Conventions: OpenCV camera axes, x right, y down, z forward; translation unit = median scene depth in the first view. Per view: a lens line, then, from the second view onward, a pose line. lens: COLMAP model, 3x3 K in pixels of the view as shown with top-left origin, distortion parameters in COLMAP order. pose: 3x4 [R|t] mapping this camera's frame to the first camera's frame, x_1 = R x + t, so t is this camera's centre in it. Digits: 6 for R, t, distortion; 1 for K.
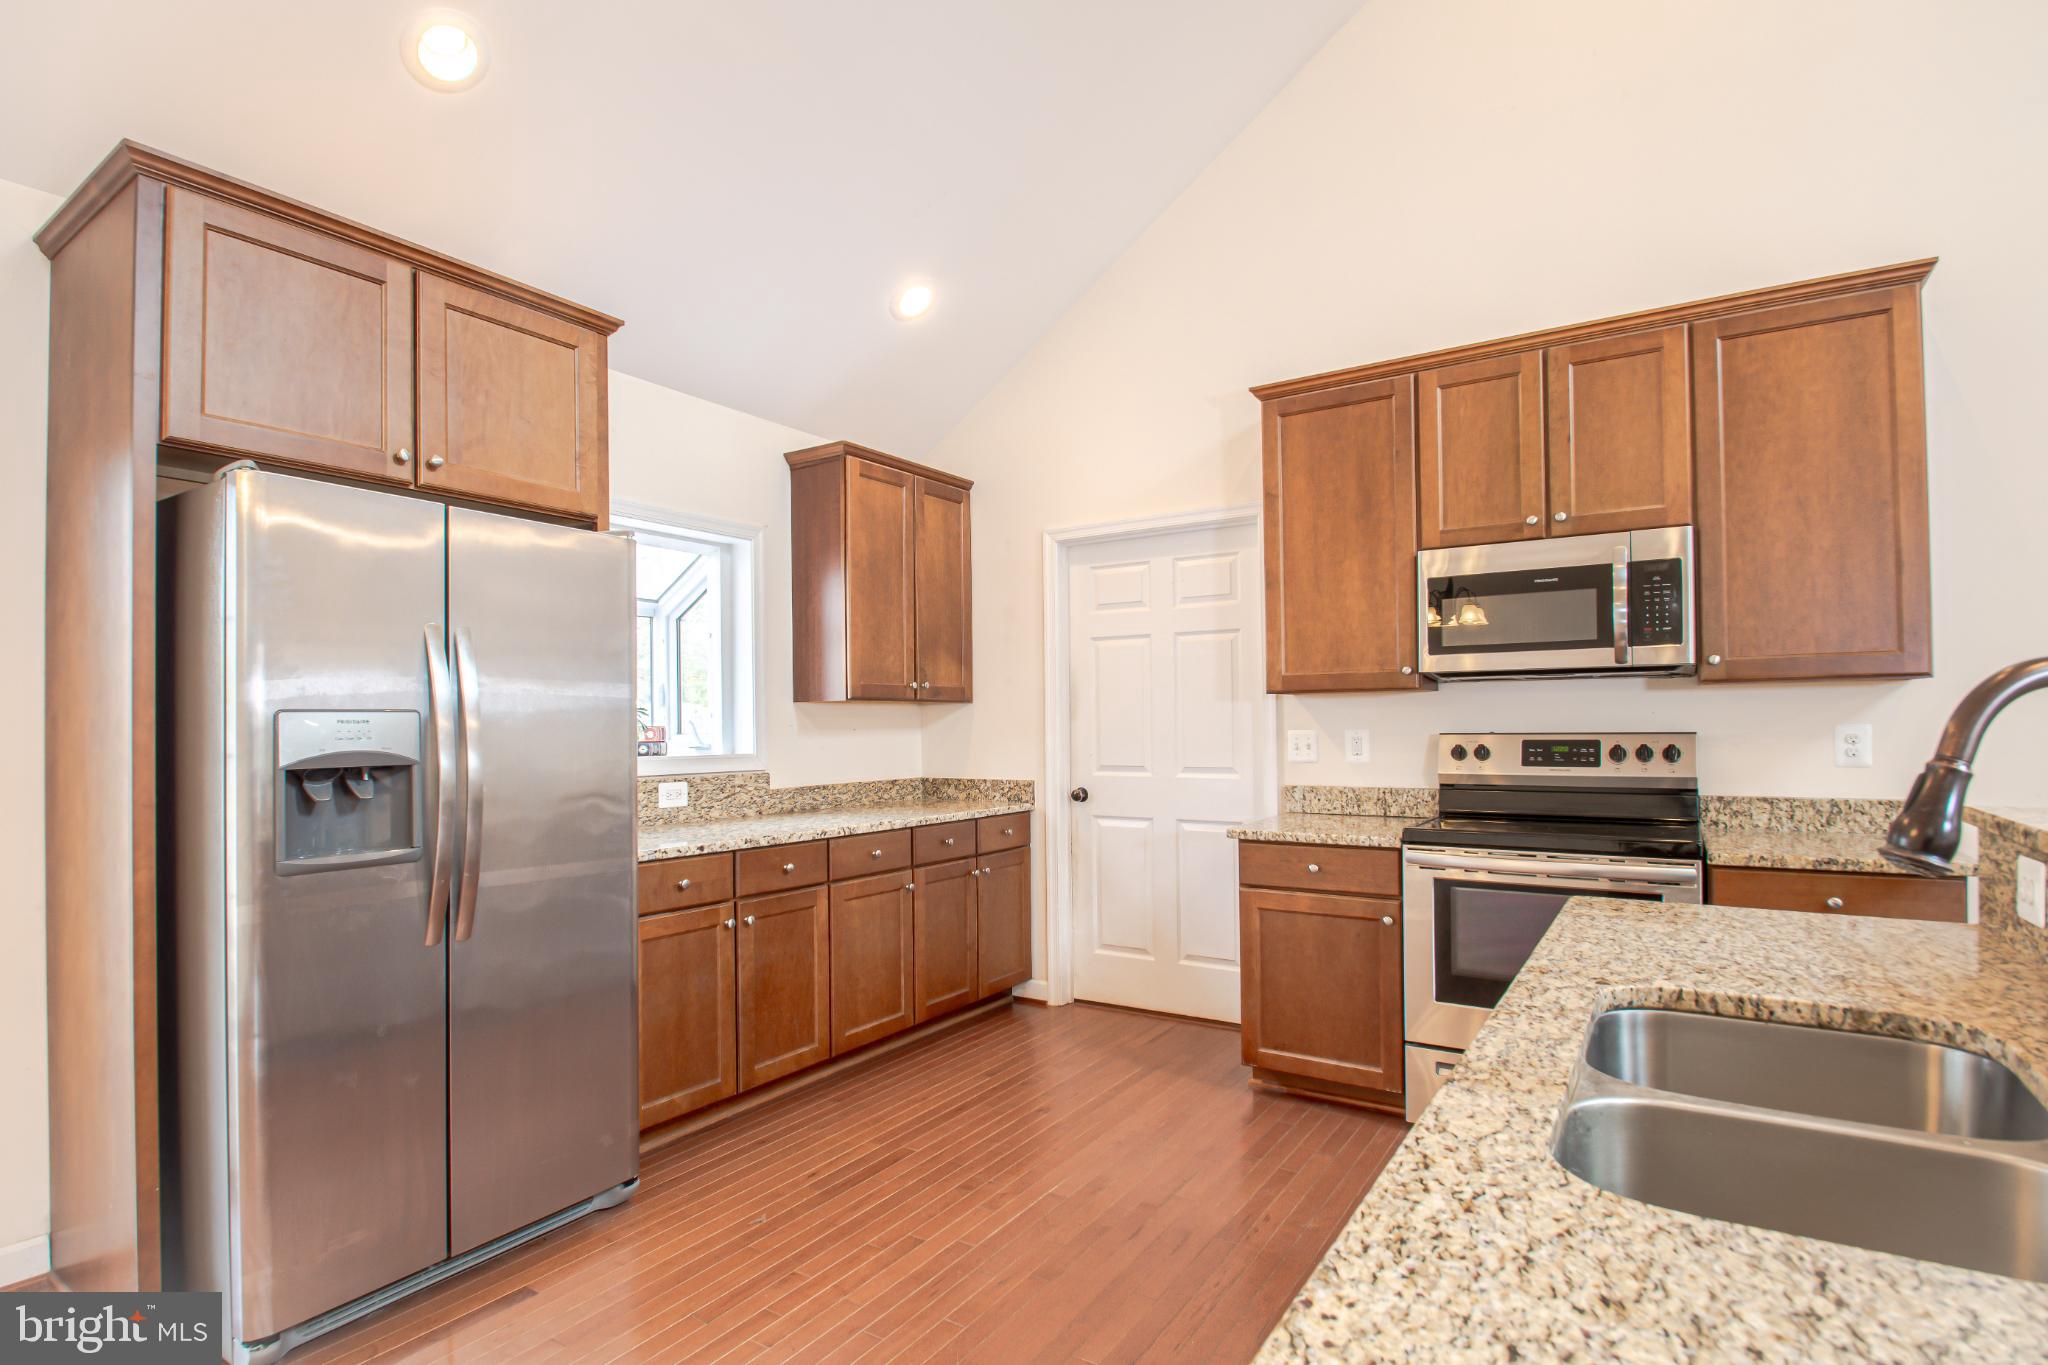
lens RADIAL K [[1026.4, 0, 997.7], [0, 1026.4, 714.3], [0, 0, 1]] dist [-0.009158, -0.011145]
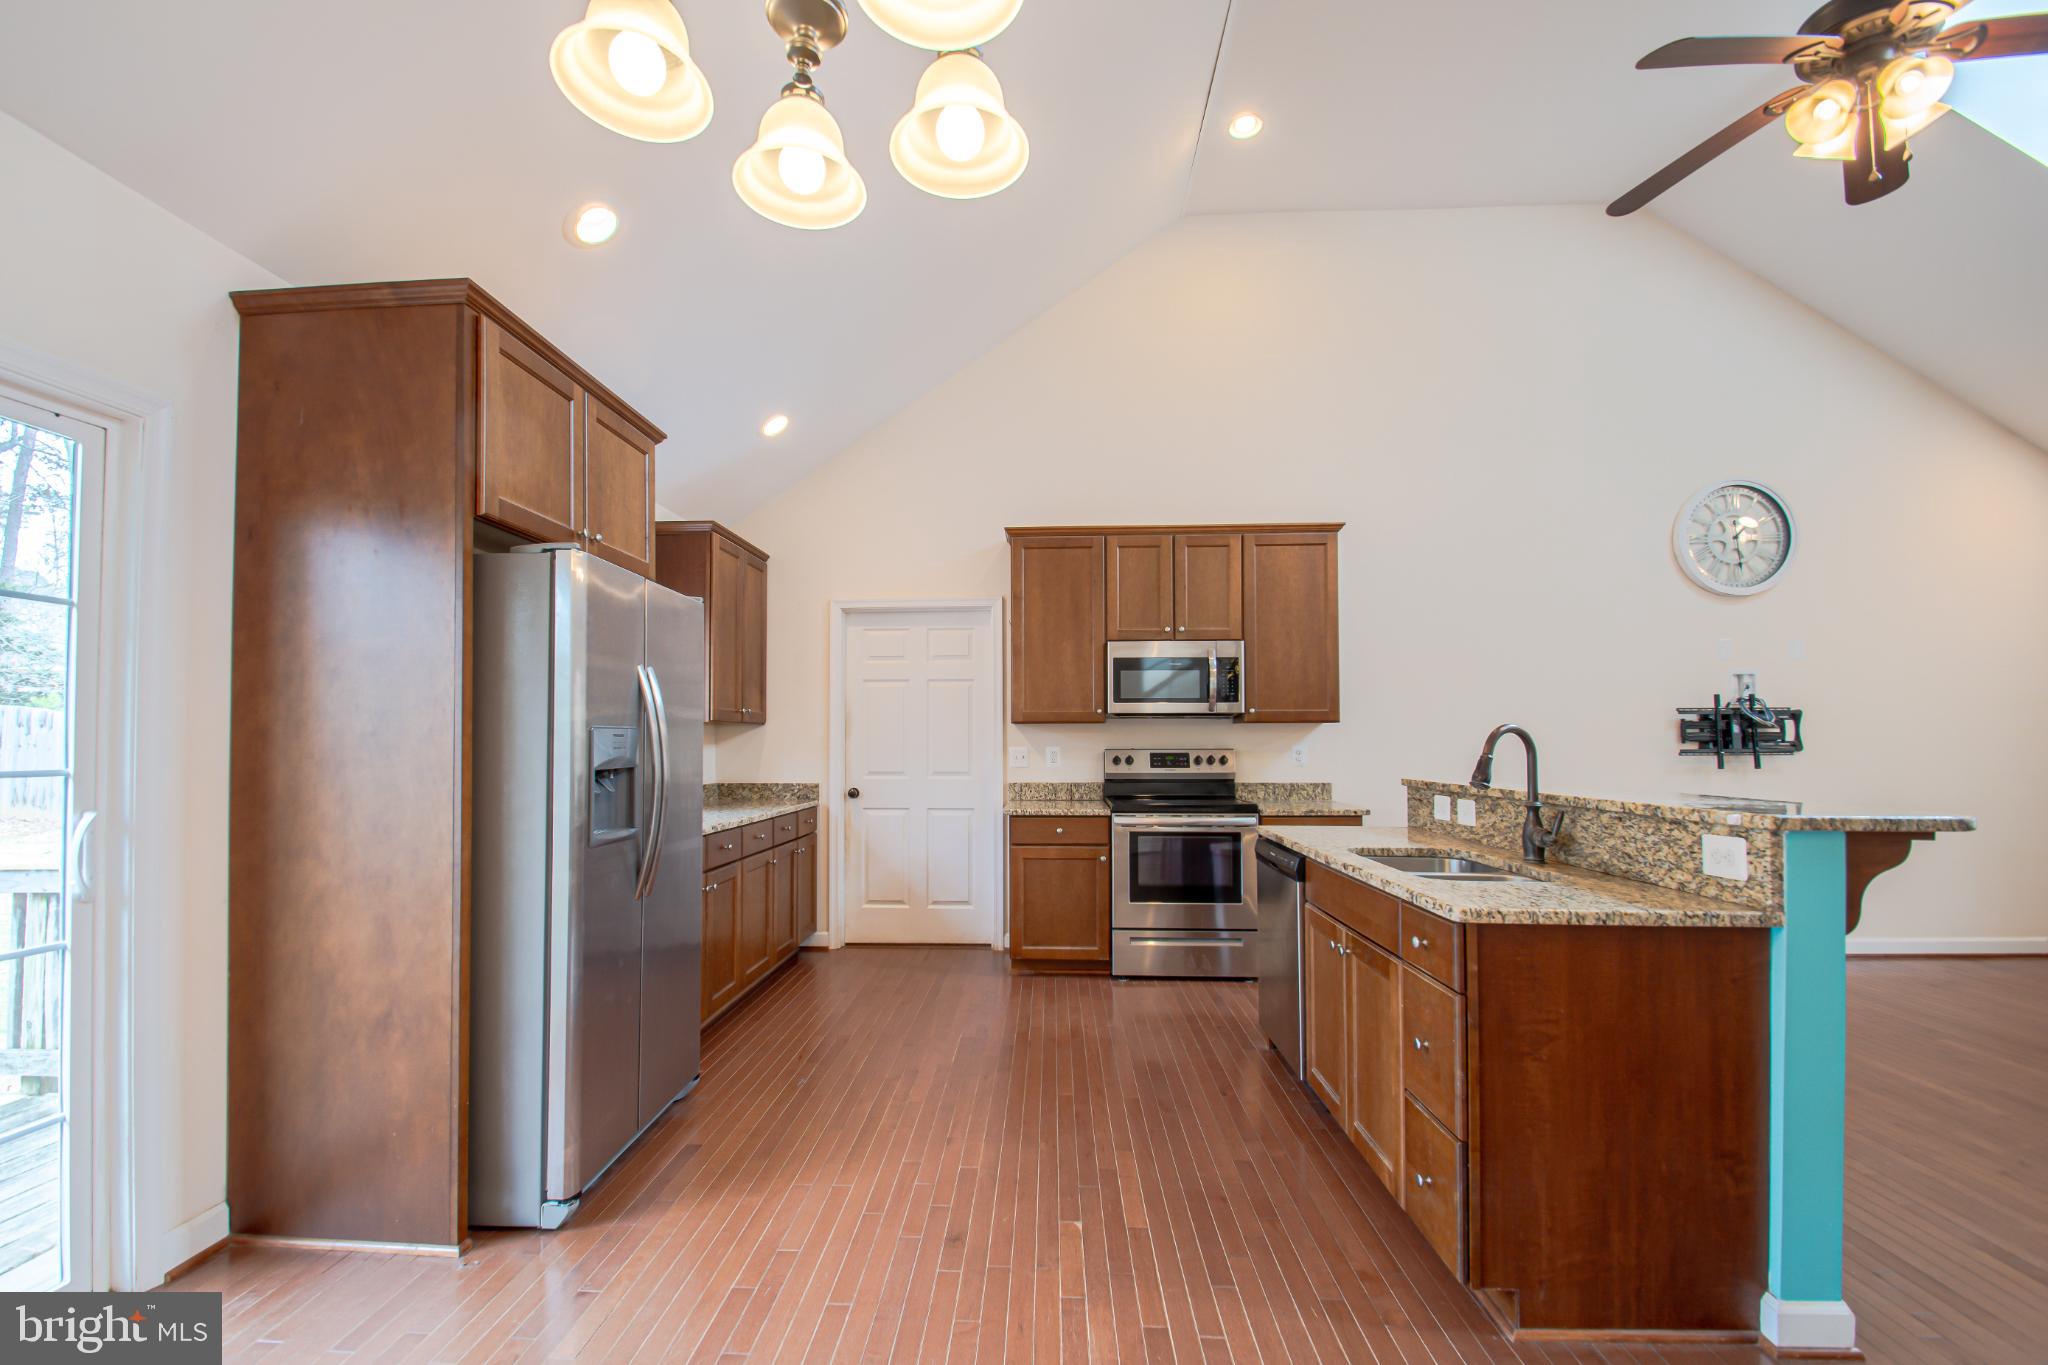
lens RADIAL K [[894.9, 0, 1000.9], [0, 894.9, 716.9], [0, 0, 1]] dist [0.002357, -0.006650]
pose [[0.859000, 0.022136, 0.511496, -0.512273], [-0.012041, 0.999662, -0.023042, 0.001959], [-0.511833, 0.013634, 0.858976, -0.188875]]
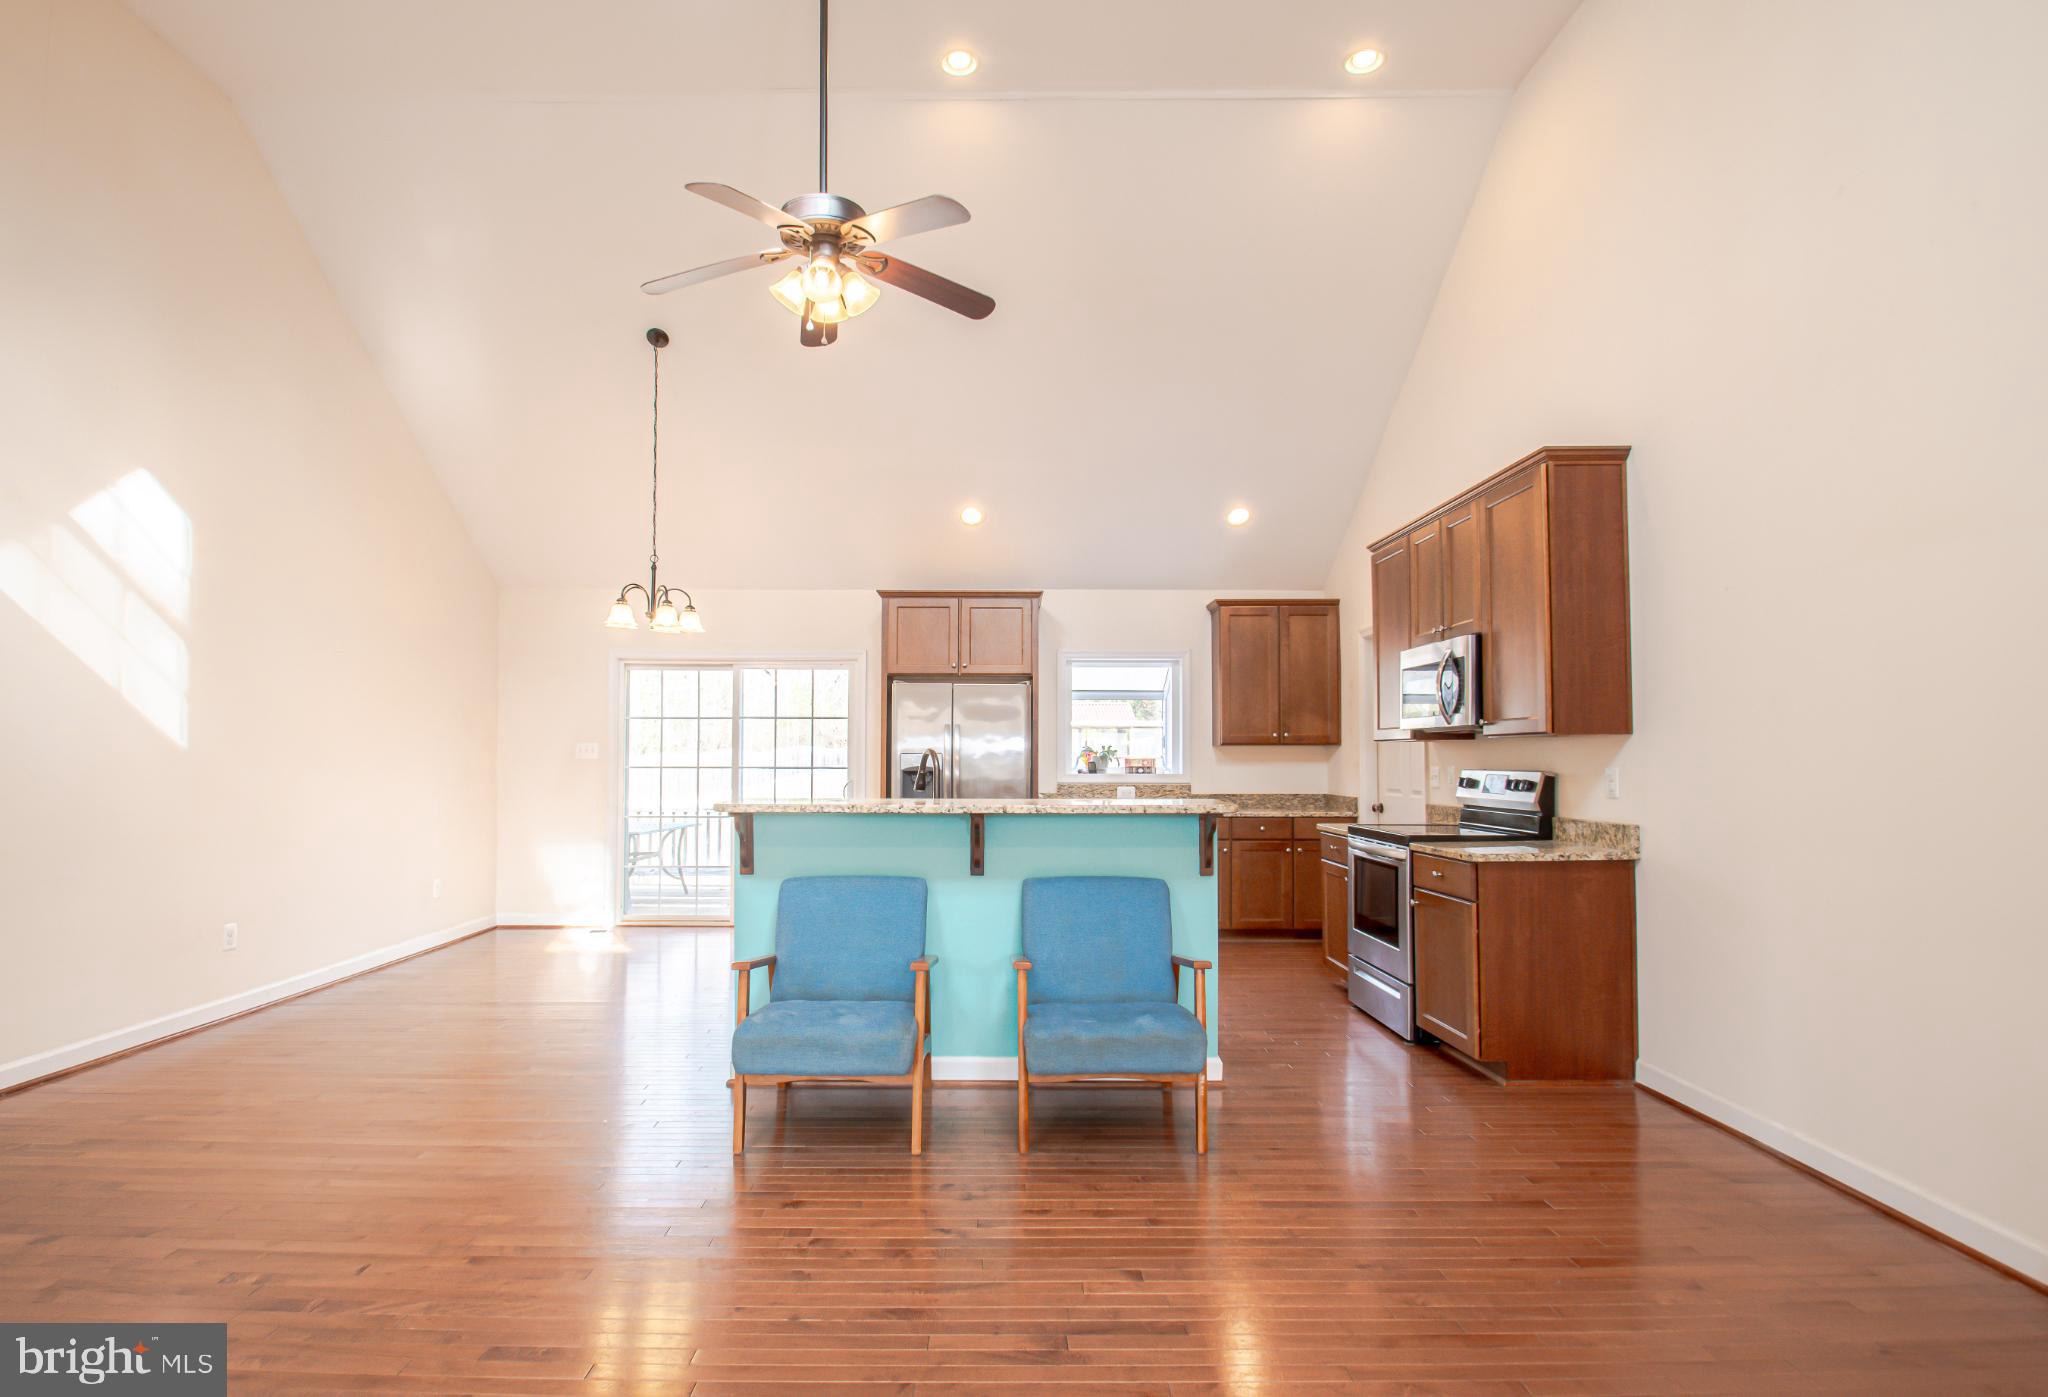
lens RADIAL K [[1050.8, 0, 983.4], [0, 1050.8, 733.0], [0, 0, 1]] dist [-0.012438, 0.000300]
pose [[0.550053, -0.009005, -0.835081, 1.430905], [0.001451, 0.999951, -0.009827, -0.021336], [0.835128, 0.004194, 0.550039, -0.423453]]
